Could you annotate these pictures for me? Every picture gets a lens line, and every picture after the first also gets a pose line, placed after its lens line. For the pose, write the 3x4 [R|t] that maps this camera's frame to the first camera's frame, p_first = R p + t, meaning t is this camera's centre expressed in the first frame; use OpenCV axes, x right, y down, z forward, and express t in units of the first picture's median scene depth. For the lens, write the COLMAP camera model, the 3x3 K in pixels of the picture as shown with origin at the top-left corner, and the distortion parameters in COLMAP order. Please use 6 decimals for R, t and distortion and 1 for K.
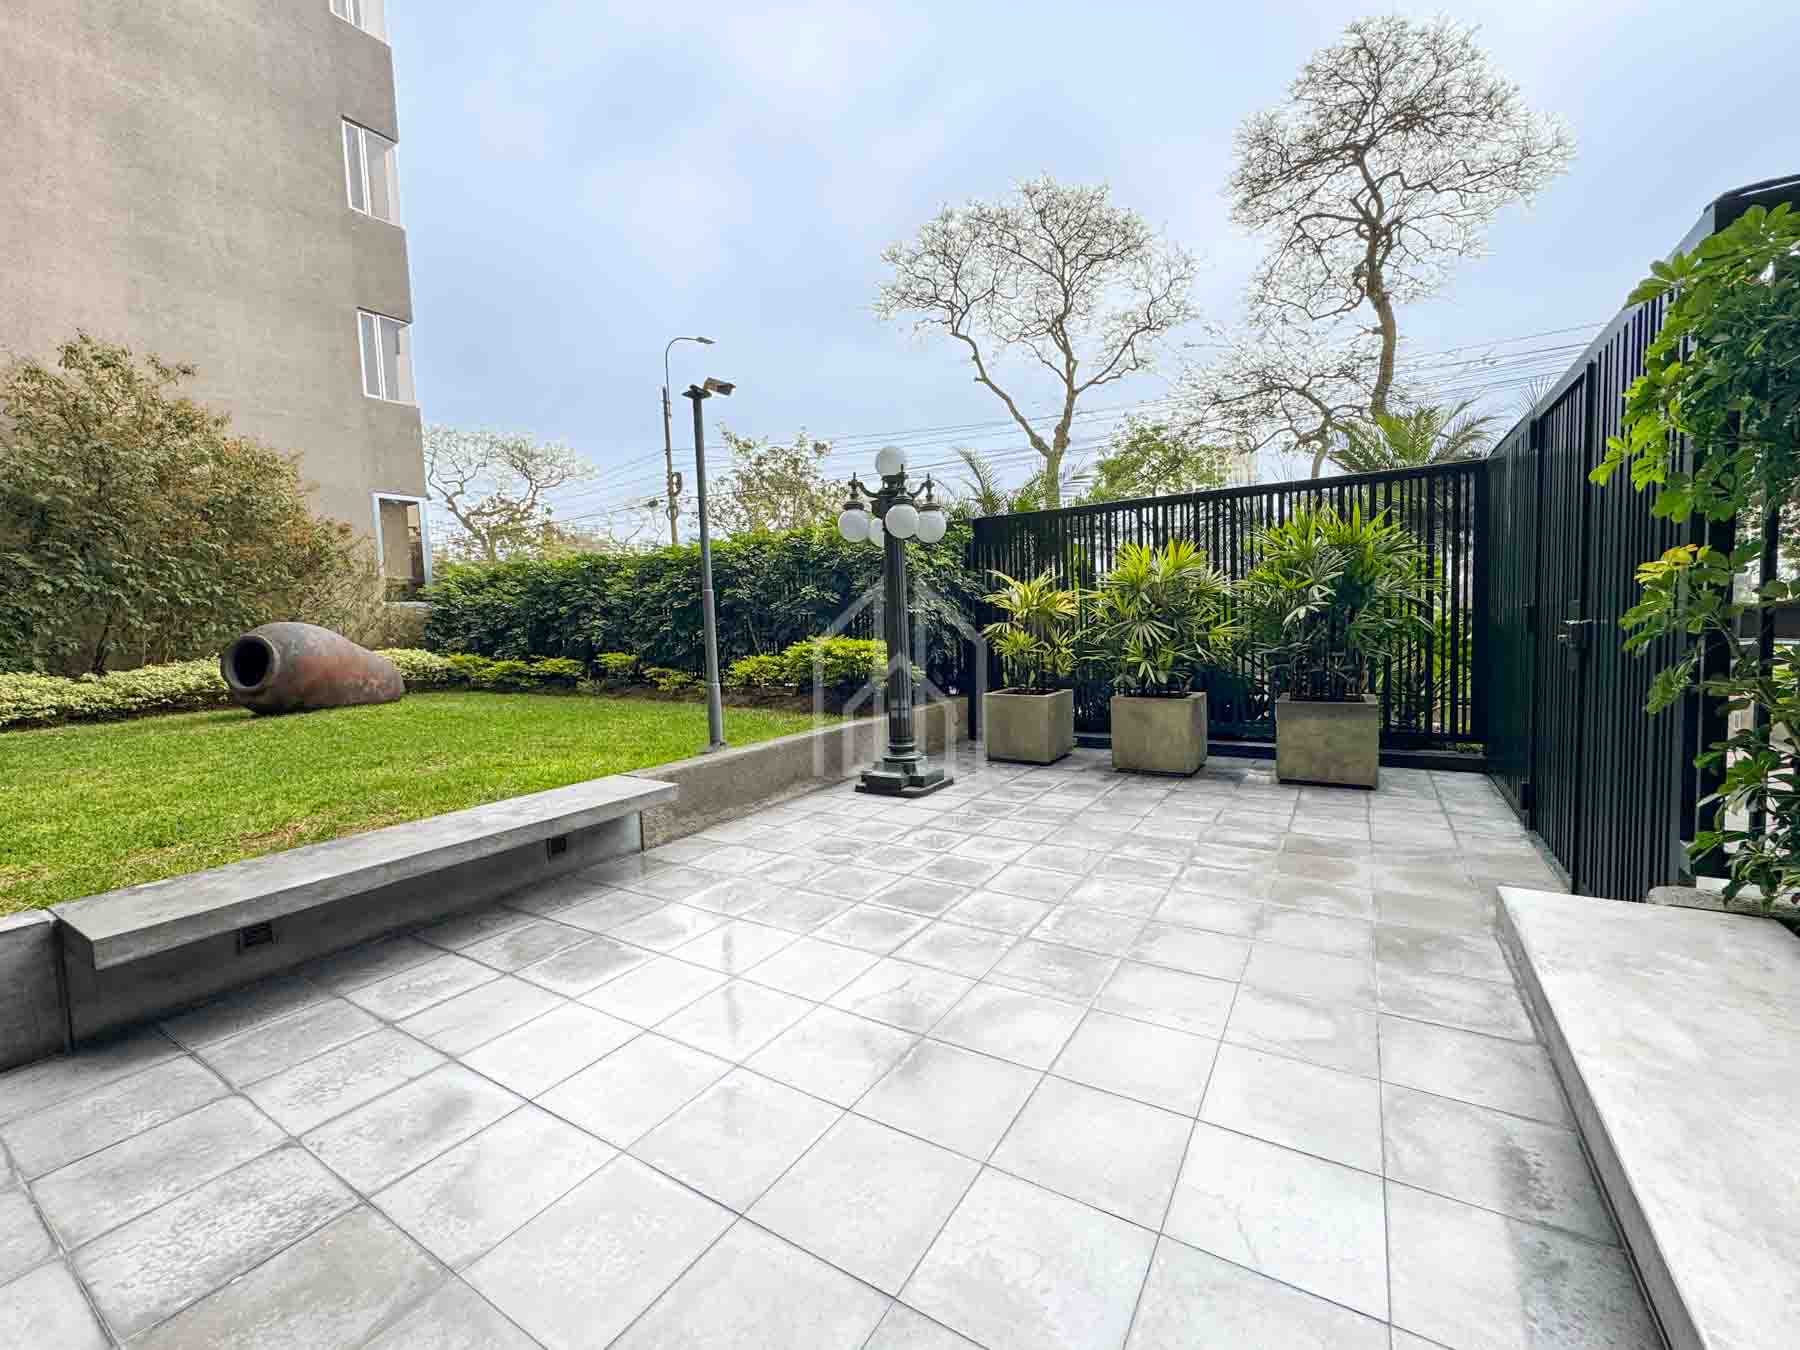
lens RADIAL K [[719.0, 0, 900.6], [0, 719.0, 669.4], [0, 0, 1]] dist [0.000361, 0.000236]
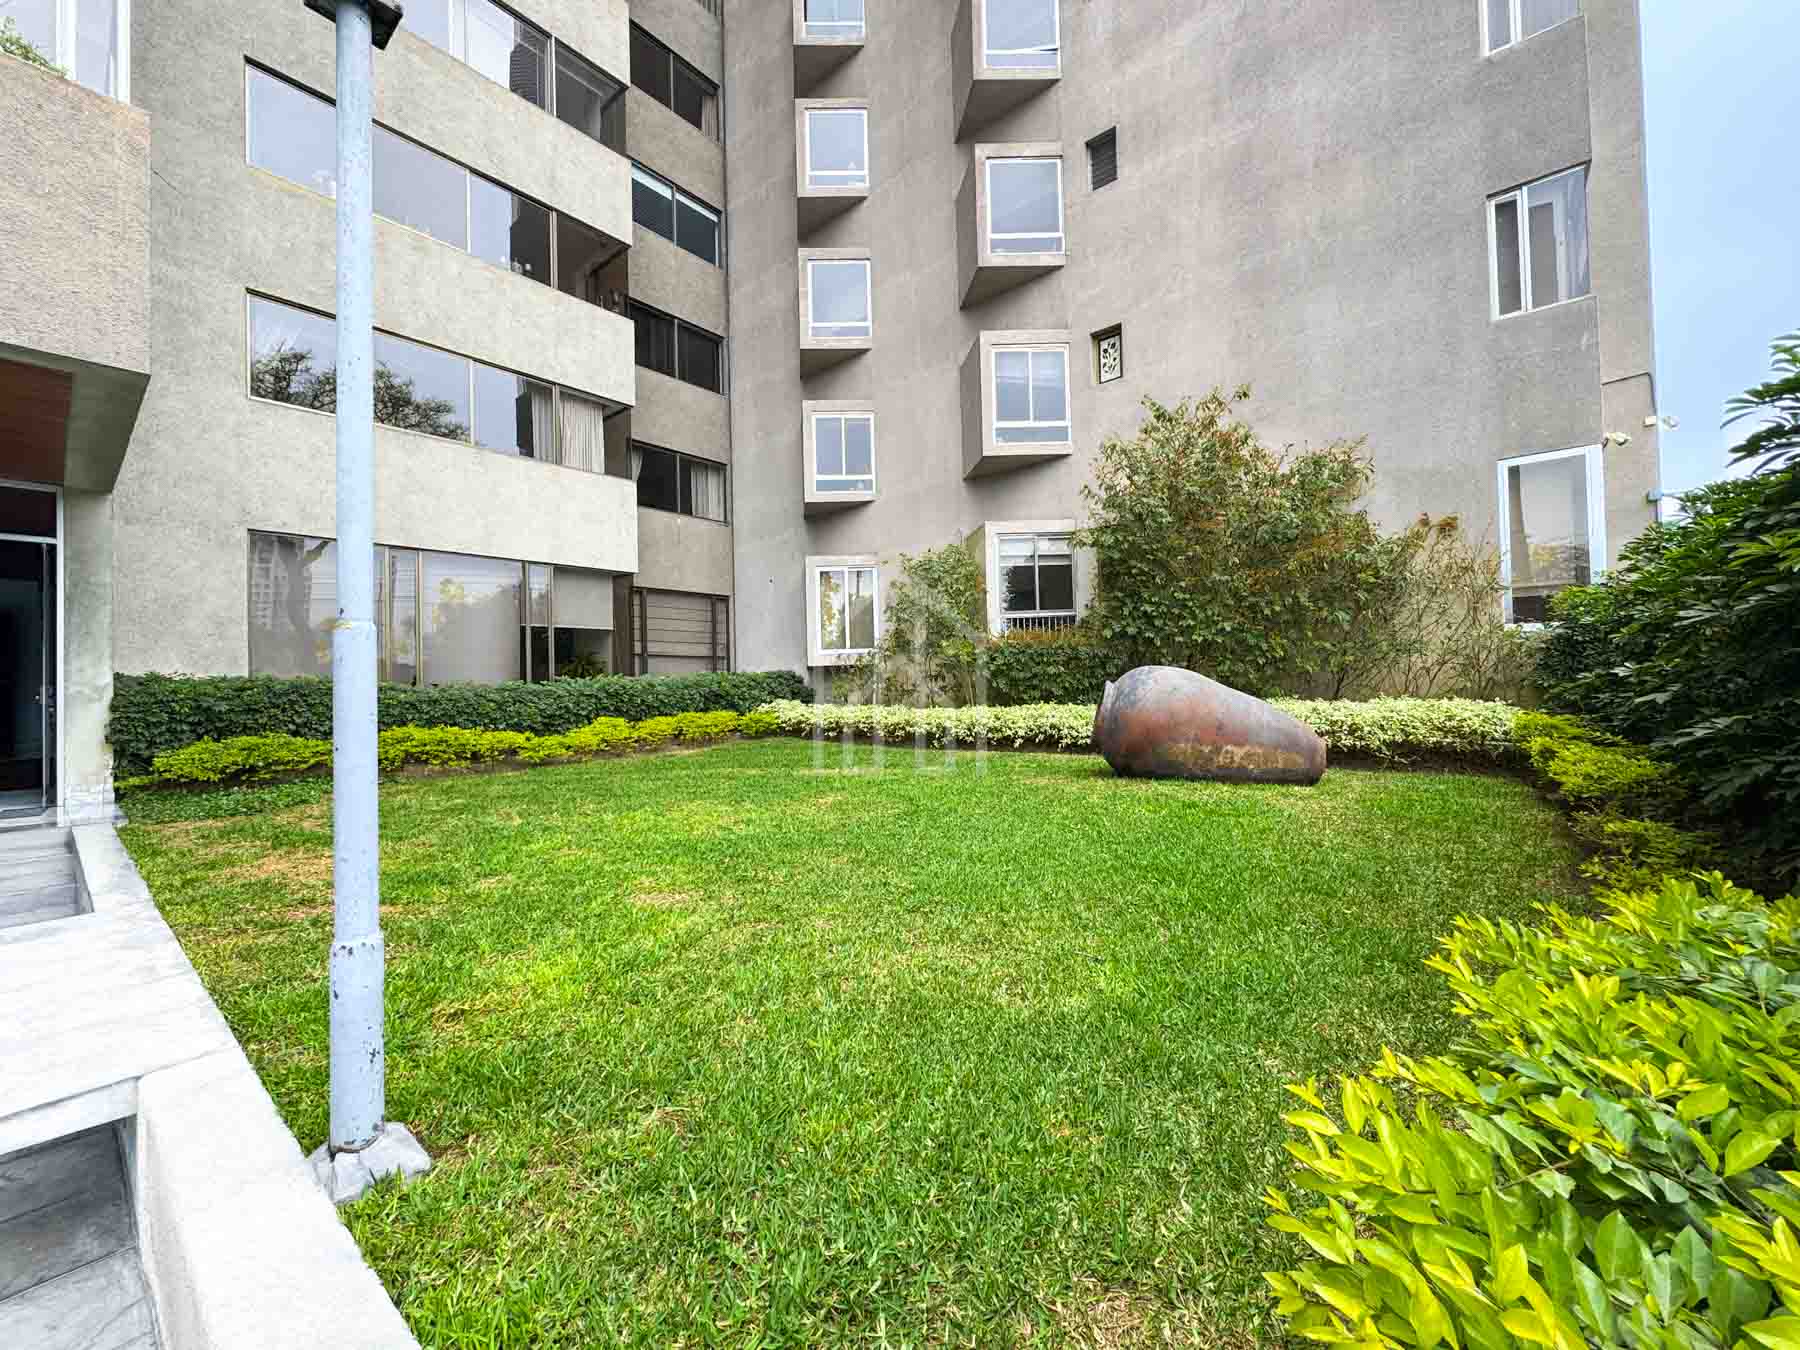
lens RADIAL K [[719.0, 0, 900.6], [0, 719.0, 669.4], [0, 0, 1]] dist [0.000361, 0.000236]
pose [[-0.124869, 0.018173, -0.992007, 0.004655], [-0.042247, 0.998828, 0.023616, -0.130847], [0.991273, 0.044858, -0.123955, 1.553742]]
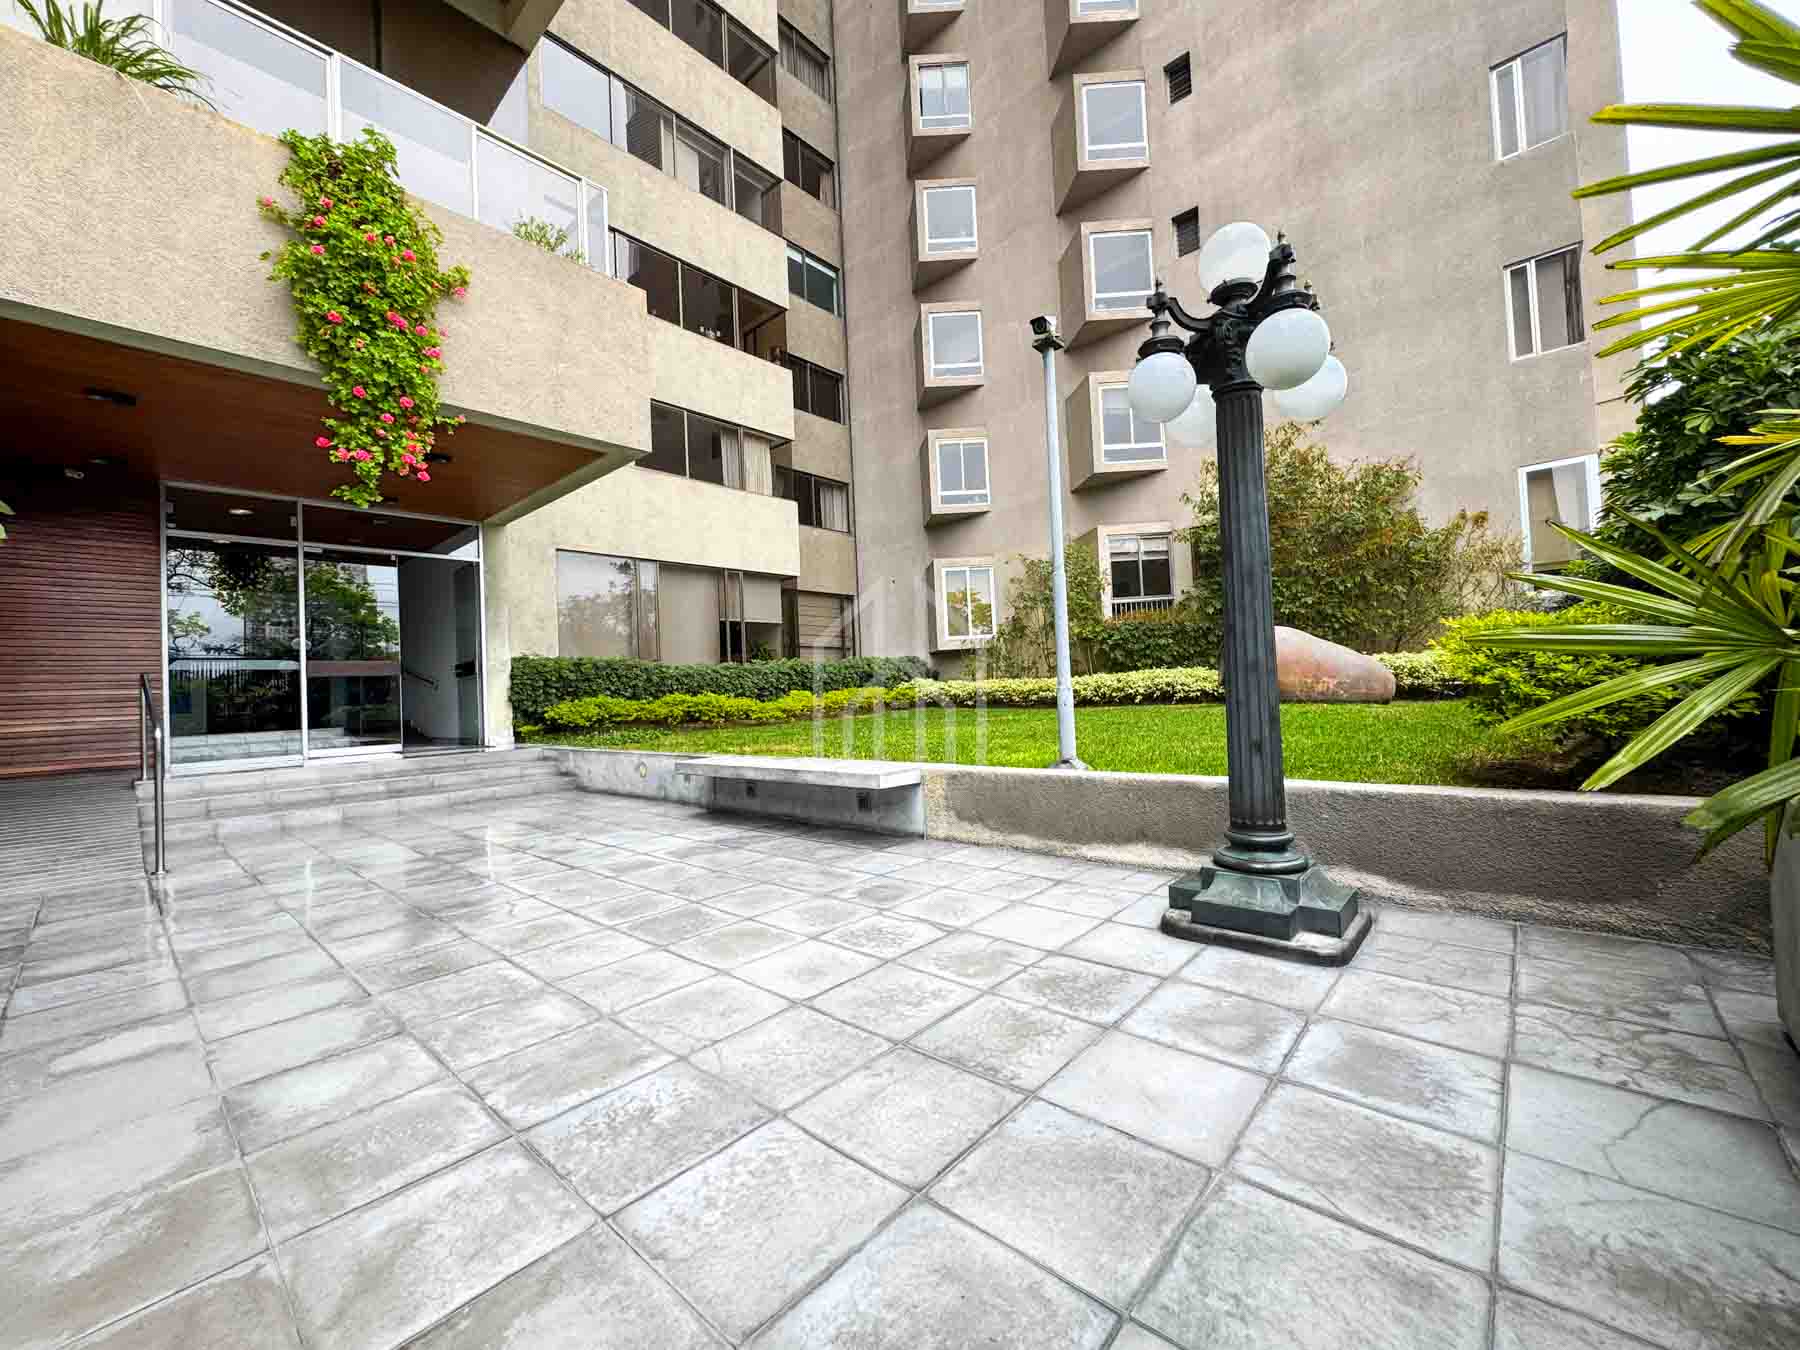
lens RADIAL K [[719.0, 0, 900.6], [0, 719.0, 669.4], [0, 0, 1]] dist [0.000361, 0.000236]
pose [[-0.160889, 0.013149, -0.986885, 0.703715], [-0.018482, 0.999696, 0.016332, -0.009826], [0.986799, 0.020867, -0.160597, 1.172164]]
